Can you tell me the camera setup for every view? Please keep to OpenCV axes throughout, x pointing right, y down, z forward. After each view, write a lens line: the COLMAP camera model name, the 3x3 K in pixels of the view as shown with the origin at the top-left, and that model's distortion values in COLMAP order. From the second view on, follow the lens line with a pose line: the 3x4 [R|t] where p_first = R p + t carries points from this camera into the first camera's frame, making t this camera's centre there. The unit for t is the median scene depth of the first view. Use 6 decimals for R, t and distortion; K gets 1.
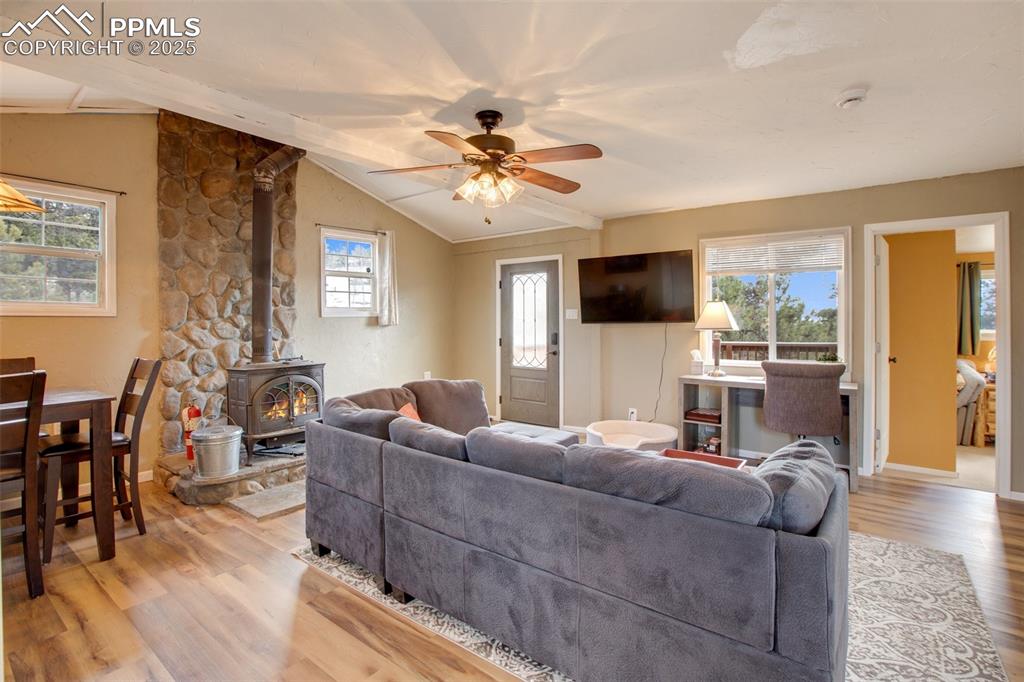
lens RADIAL K [[478.5, 0, 513.1], [0, 478.5, 312.8], [0, 0, 1]] dist [-0.042582, 0.009790]
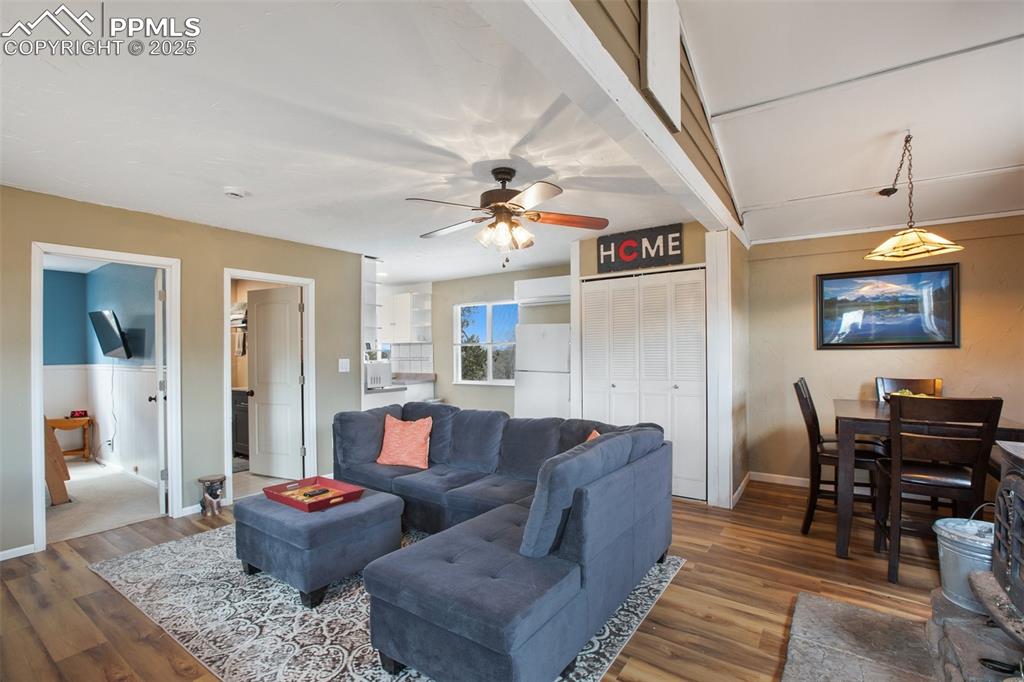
lens RADIAL K [[478.5, 0, 503.8], [0, 478.5, 351.6], [0, 0, 1]] dist [-0.042582, 0.009790]
pose [[-0.999043, 0.010443, -0.042464, 0.000919], [0.011200, 0.999782, -0.017607, 0.022338], [0.042270, -0.018066, -0.998943, 1.344580]]
